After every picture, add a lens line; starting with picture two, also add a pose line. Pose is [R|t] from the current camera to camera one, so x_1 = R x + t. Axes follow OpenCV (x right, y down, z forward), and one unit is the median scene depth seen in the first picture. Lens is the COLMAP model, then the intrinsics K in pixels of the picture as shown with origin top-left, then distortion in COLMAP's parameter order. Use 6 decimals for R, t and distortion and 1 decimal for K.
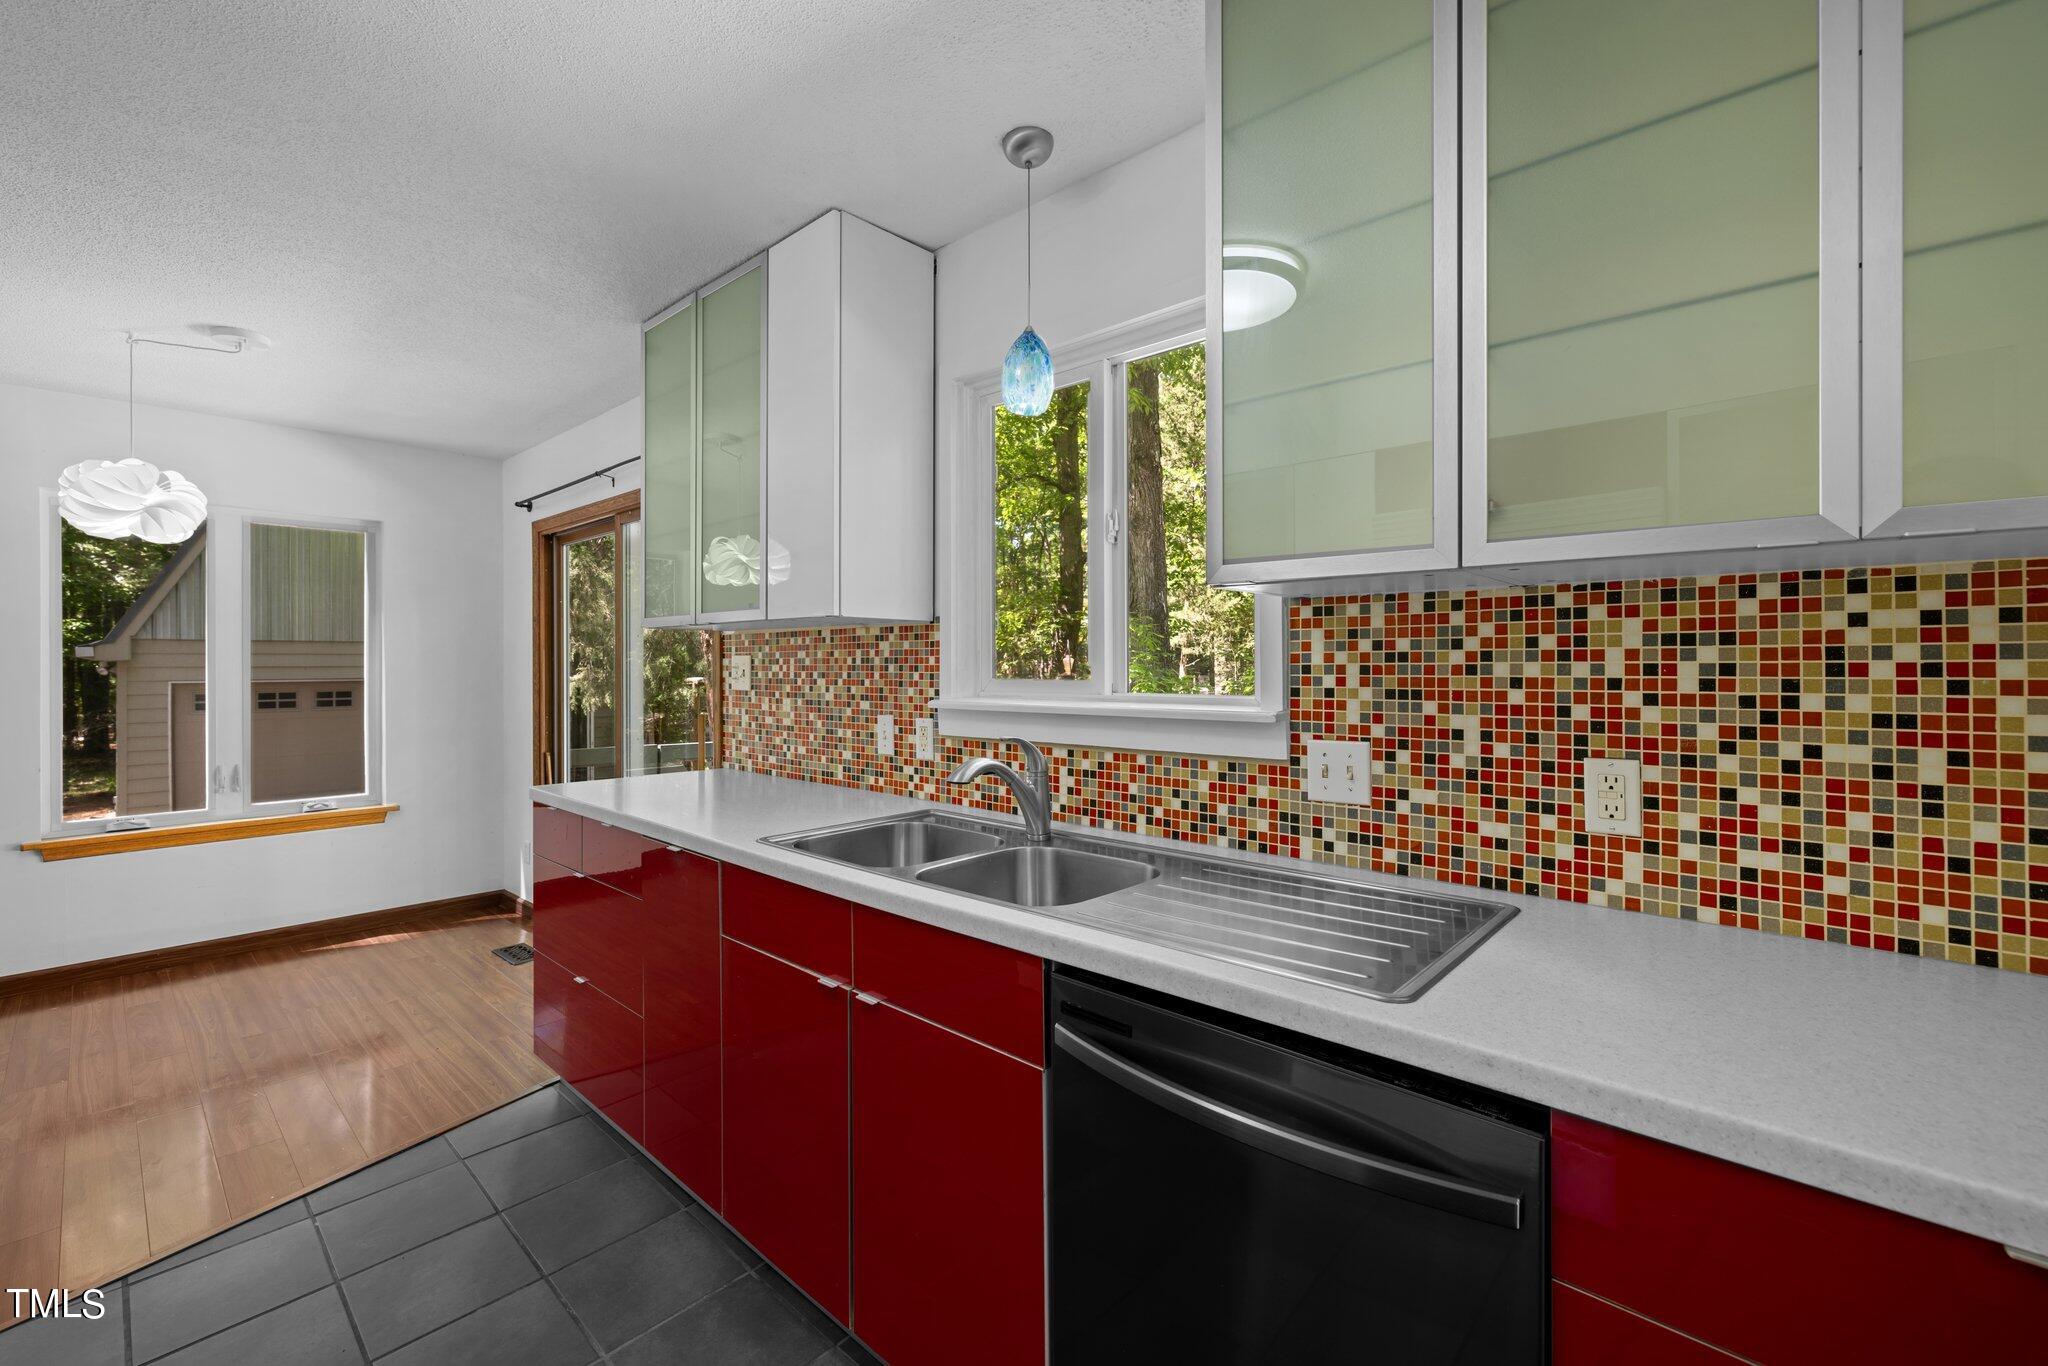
lens RADIAL K [[858.6, 0, 1015.9], [0, 858.6, 660.7], [0, 0, 1]] dist [0.001005, 0.000780]
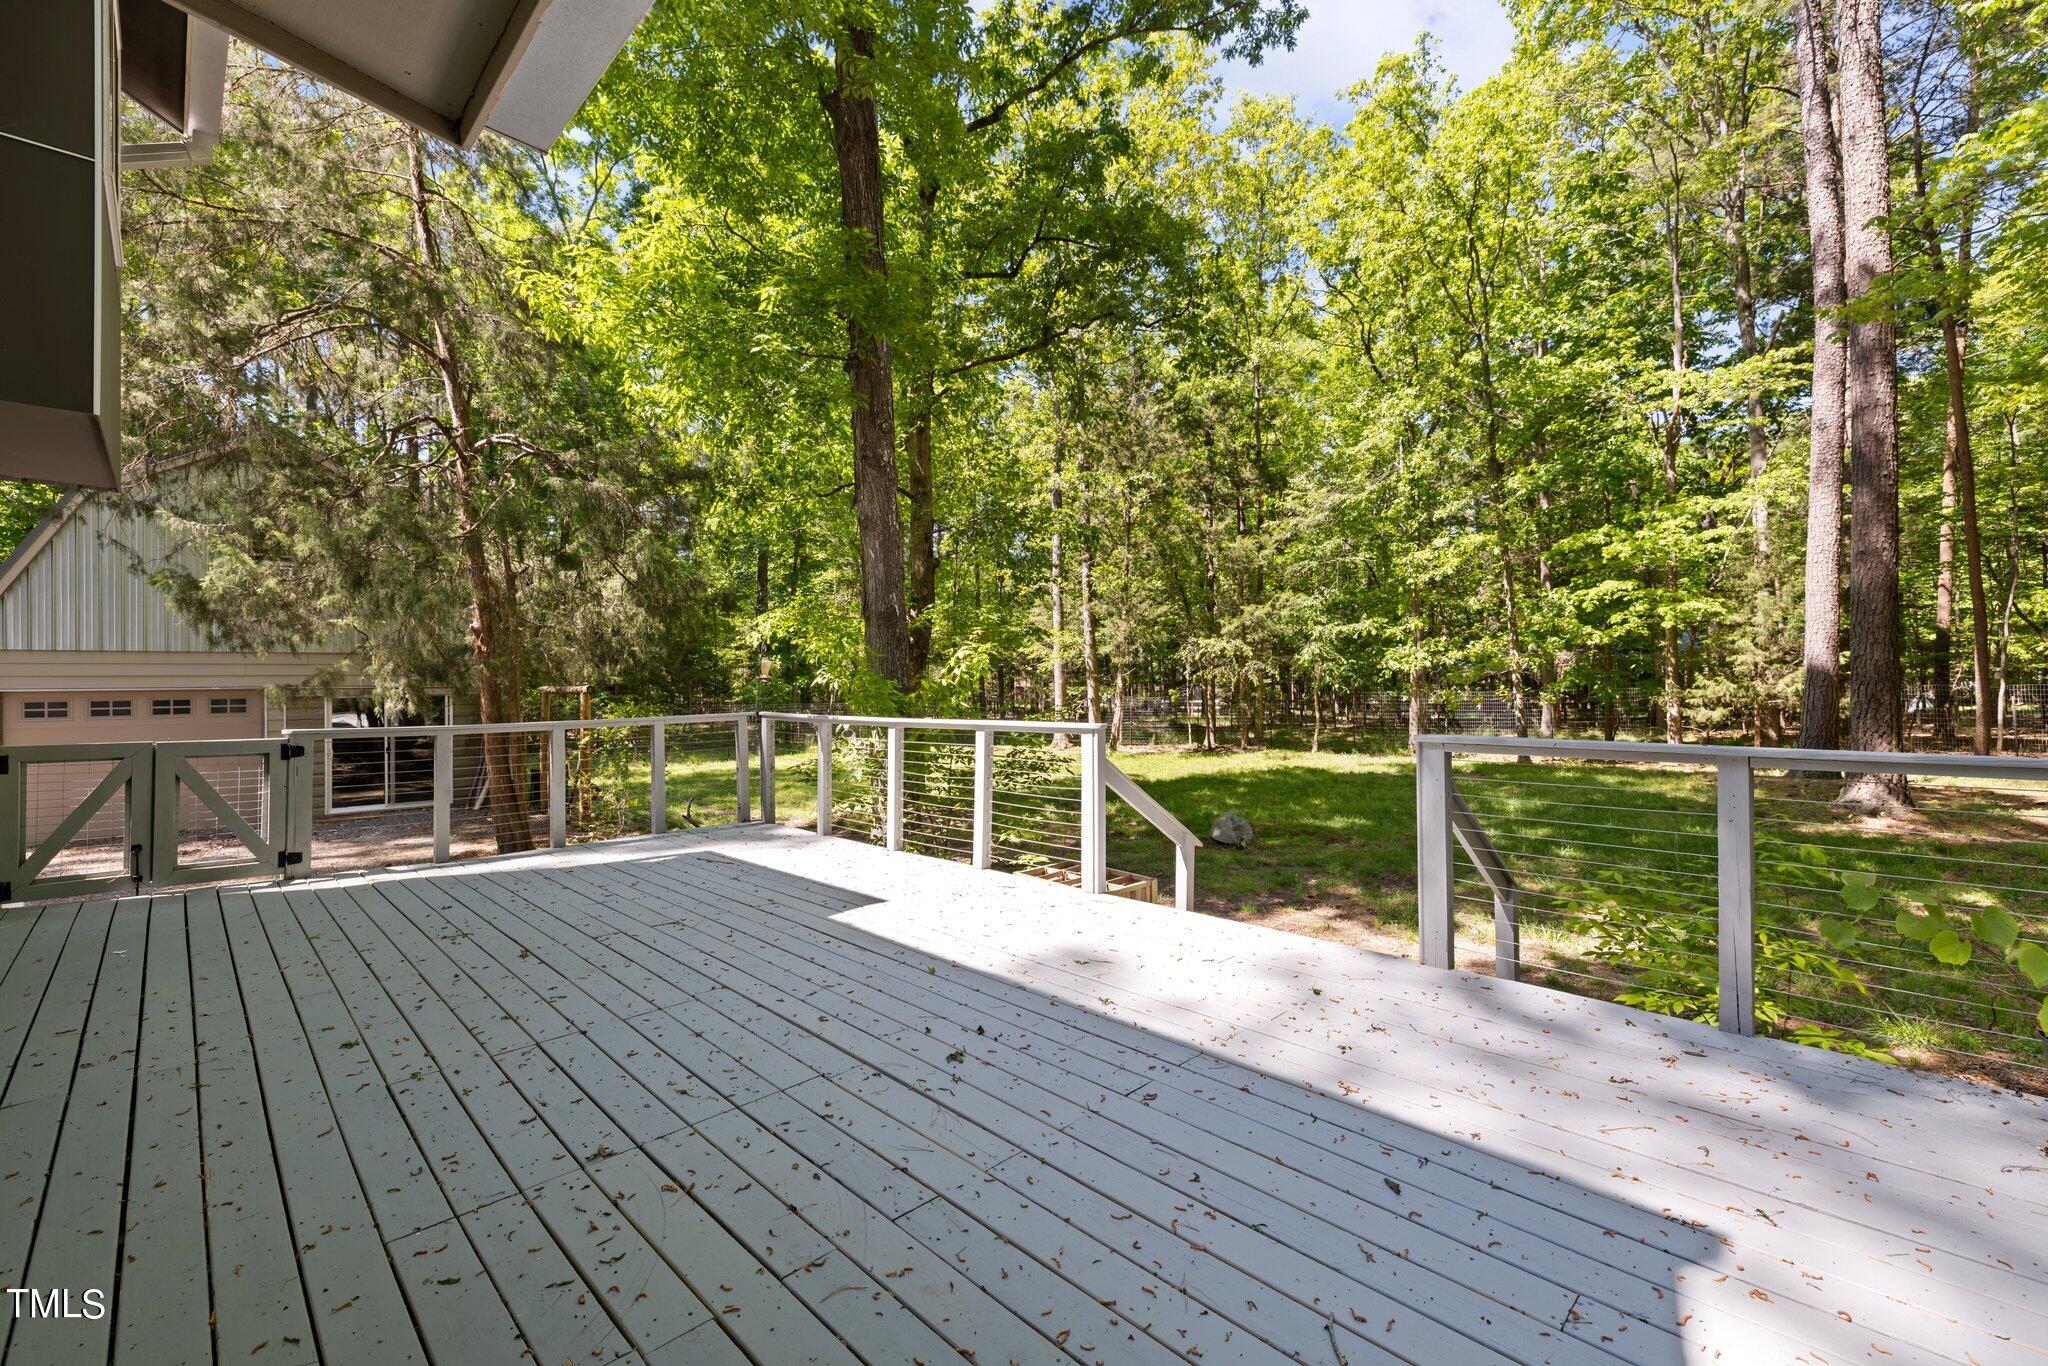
lens RADIAL K [[861.2, 0, 1011.1], [0, 861.2, 673.3], [0, 0, 1]] dist [0.001608, 0.000723]
pose [[0.998302, -0.004996, -0.058029, 1.817047], [0.004894, 0.999986, -0.001890, 0.069920], [0.058037, 0.001603, 0.998313, 0.124490]]
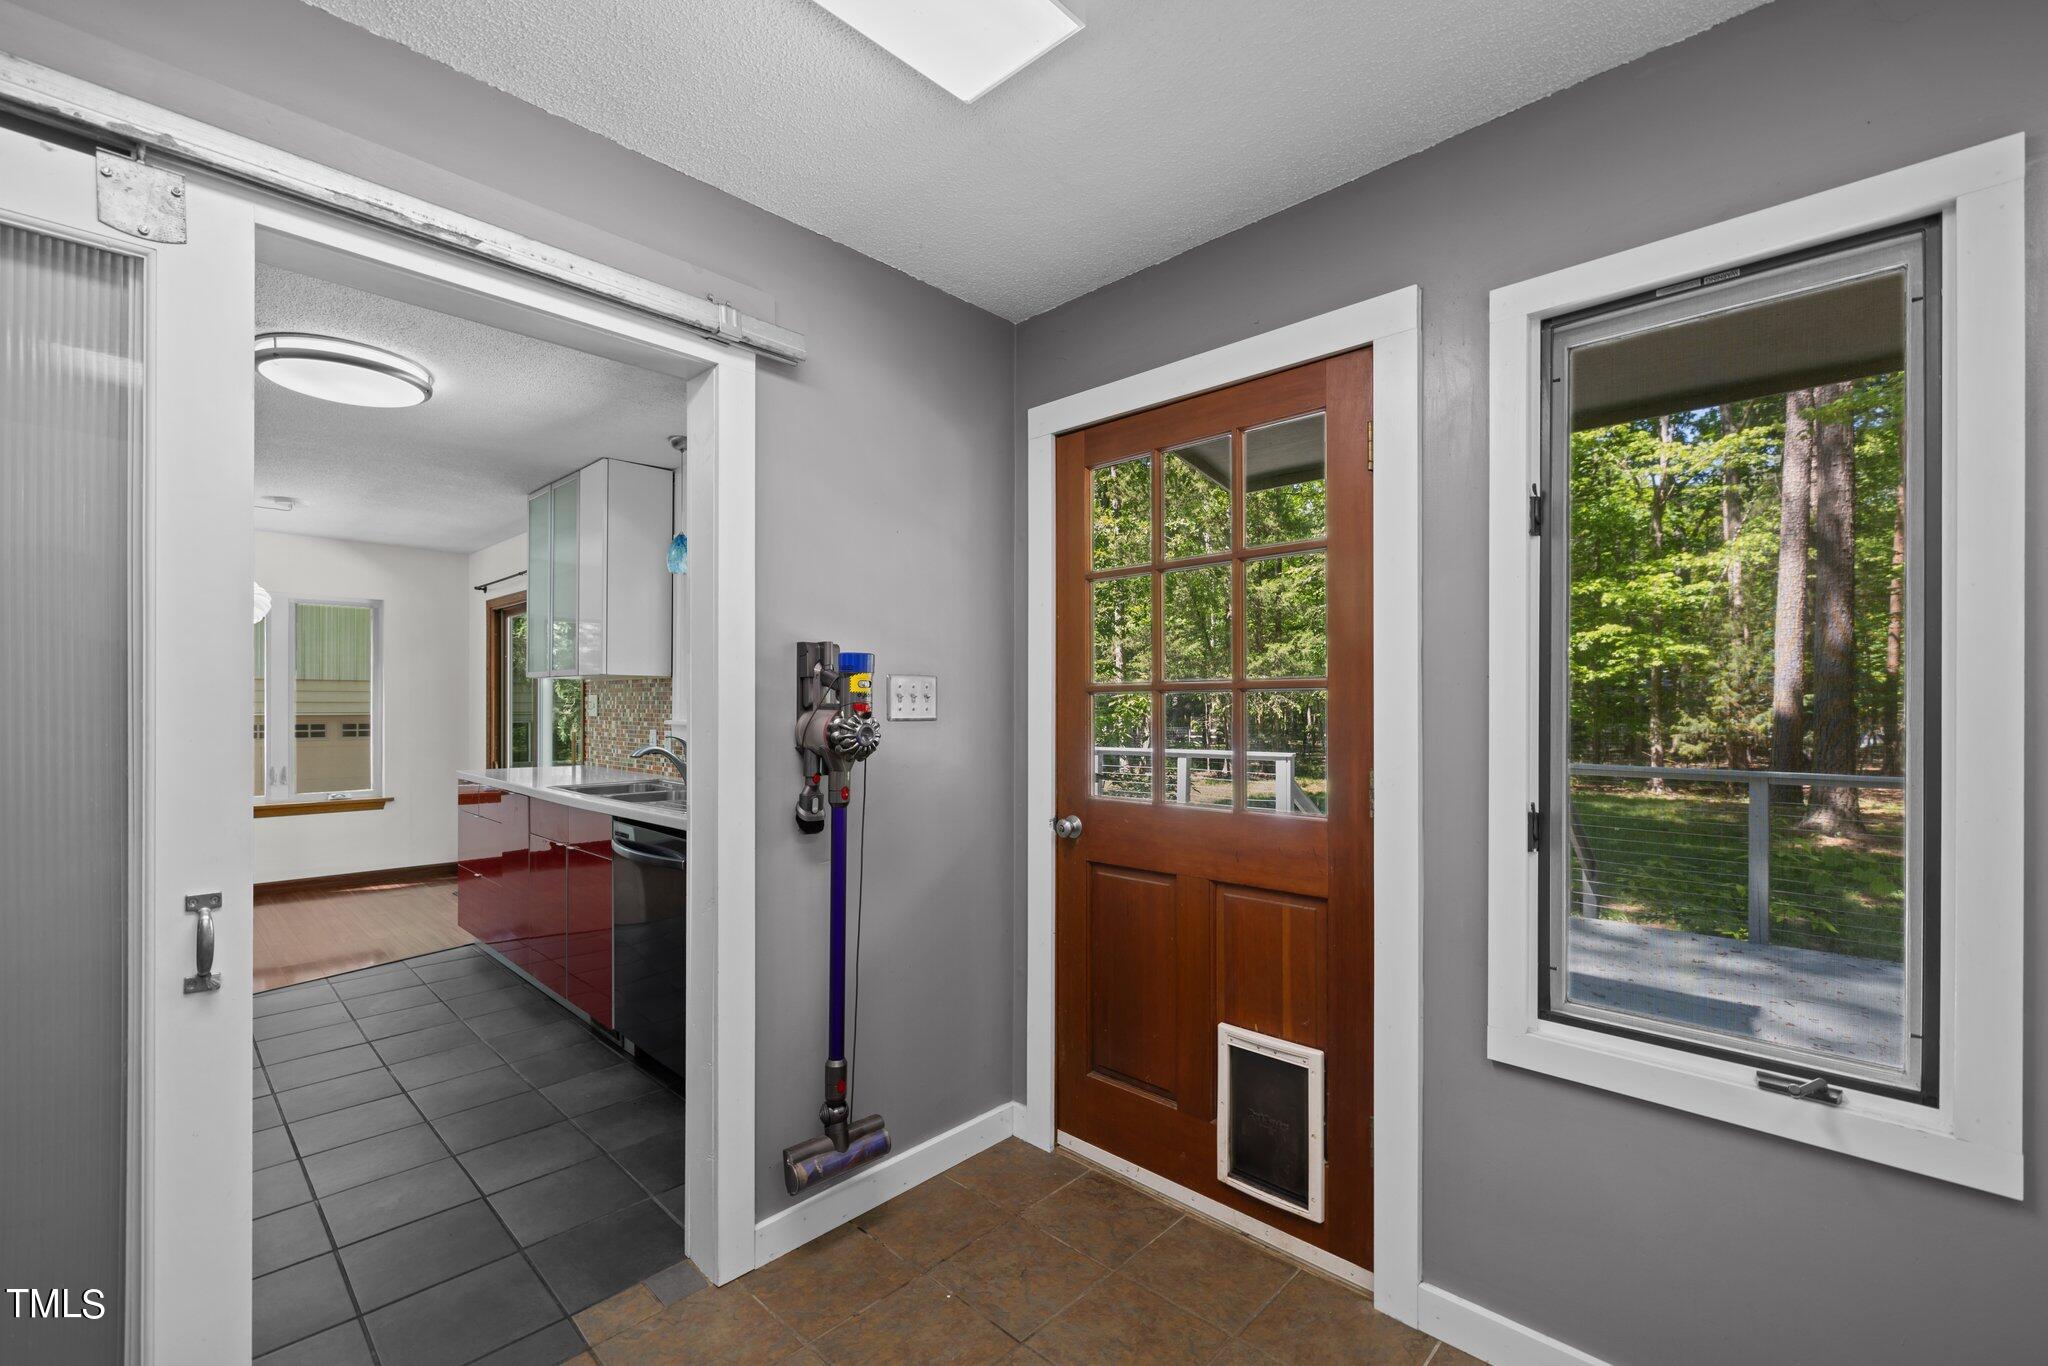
lens RADIAL K [[866.6, 0, 1017.9], [0, 866.6, 700.5], [0, 0, 1]] dist [0.002145, 0.000517]
pose [[0.999680, 0.005468, -0.024717, 0.821817], [-0.005497, 0.999984, -0.001096, 0.003379], [0.024711, 0.001231, 0.999694, -0.968265]]
